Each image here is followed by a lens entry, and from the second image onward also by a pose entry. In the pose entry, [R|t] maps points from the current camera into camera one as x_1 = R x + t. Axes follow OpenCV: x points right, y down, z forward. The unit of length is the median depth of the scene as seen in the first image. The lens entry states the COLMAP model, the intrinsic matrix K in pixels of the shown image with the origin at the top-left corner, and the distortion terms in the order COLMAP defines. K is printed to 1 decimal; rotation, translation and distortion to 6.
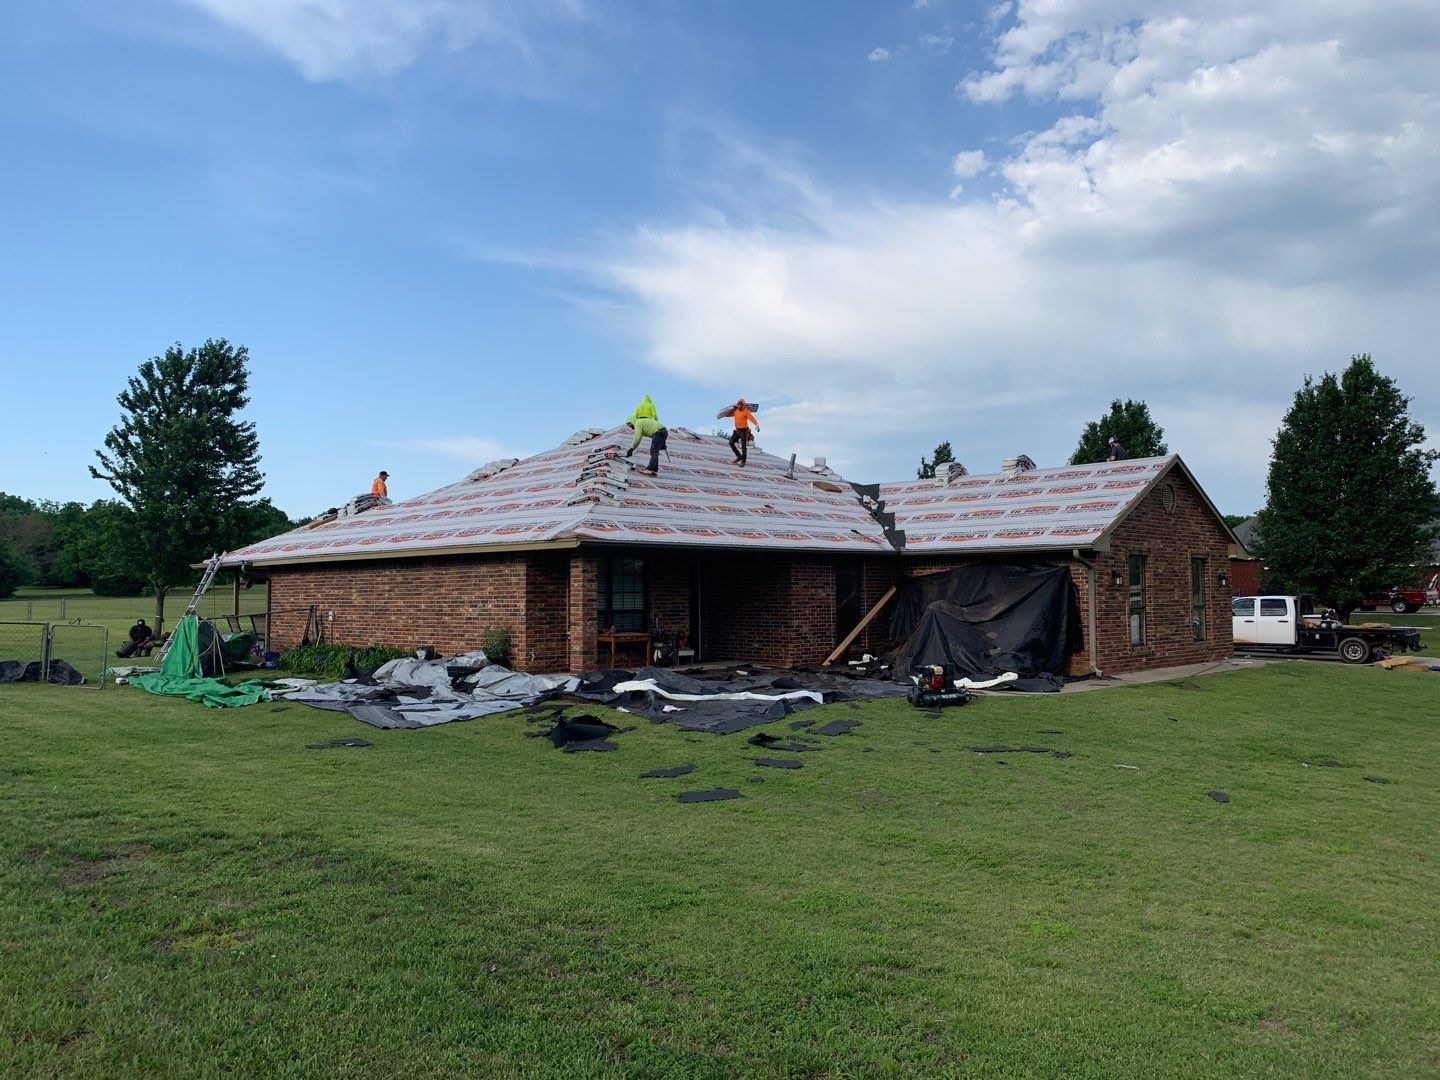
lens RADIAL K [[1114.7, 0, 725.1], [0, 1114.7, 540.9], [0, 0, 1]] dist [0.019137, -0.008905]
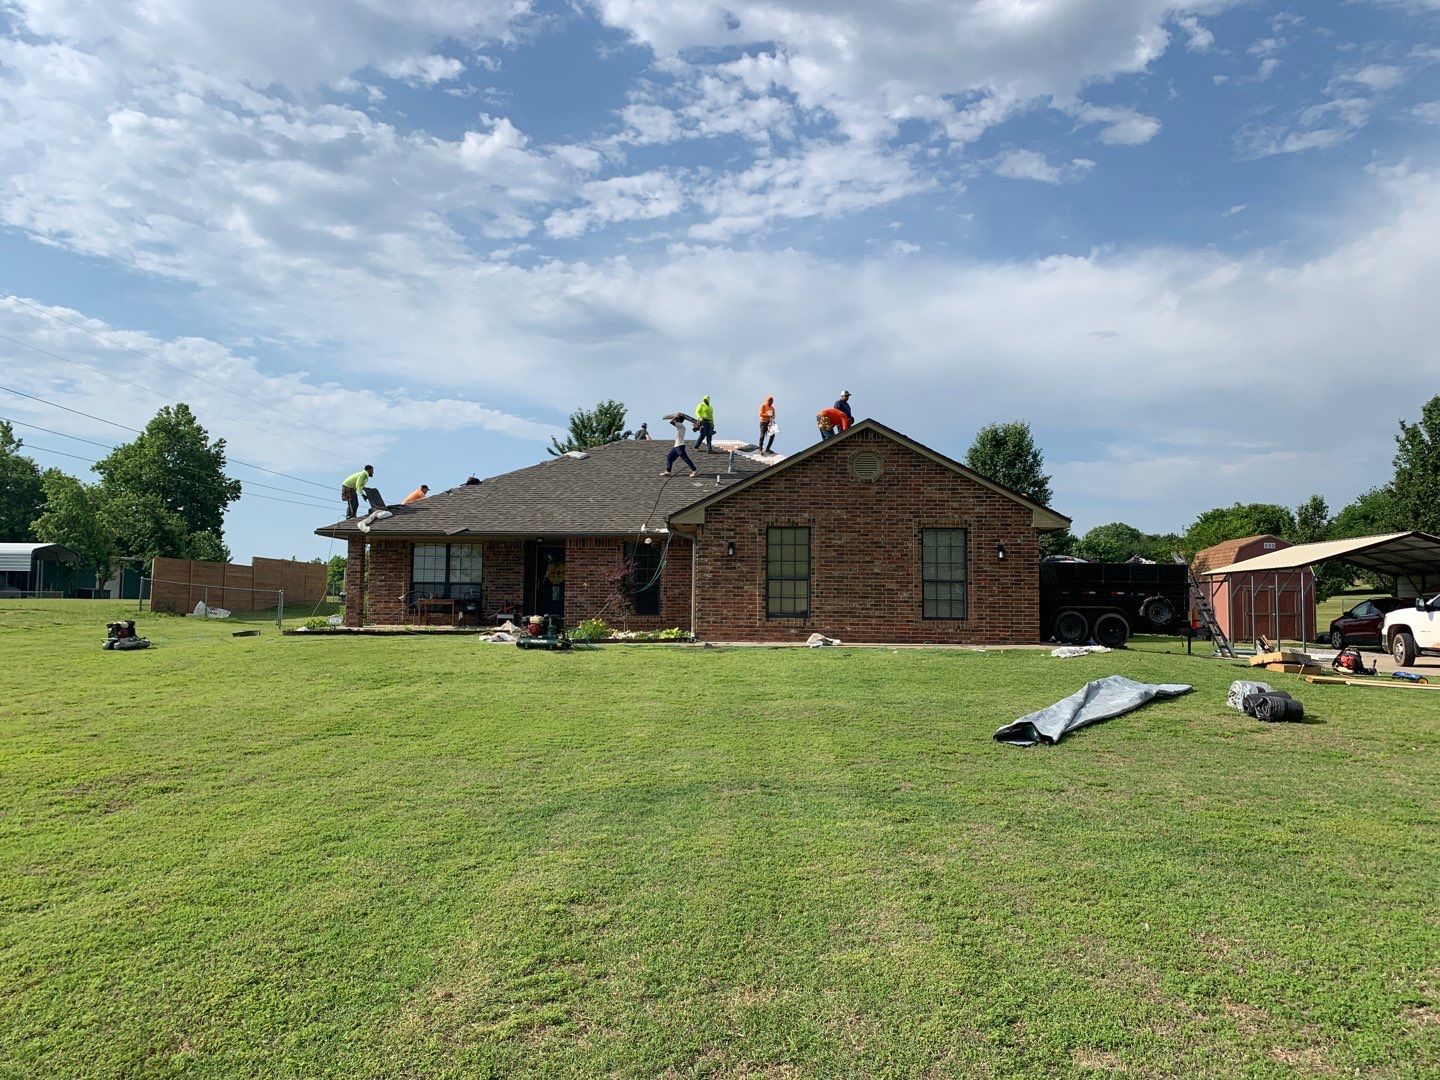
lens RADIAL K [[1125.7, 0, 714.3], [0, 1125.7, 535.3], [0, 0, 1]] dist [0.041725, -0.037223]
pose [[0.688522, -0.038017, -0.724218, 1.120005], [0.020978, 0.999251, -0.032511, 0.055213], [0.724912, 0.007191, 0.688804, 0.274141]]
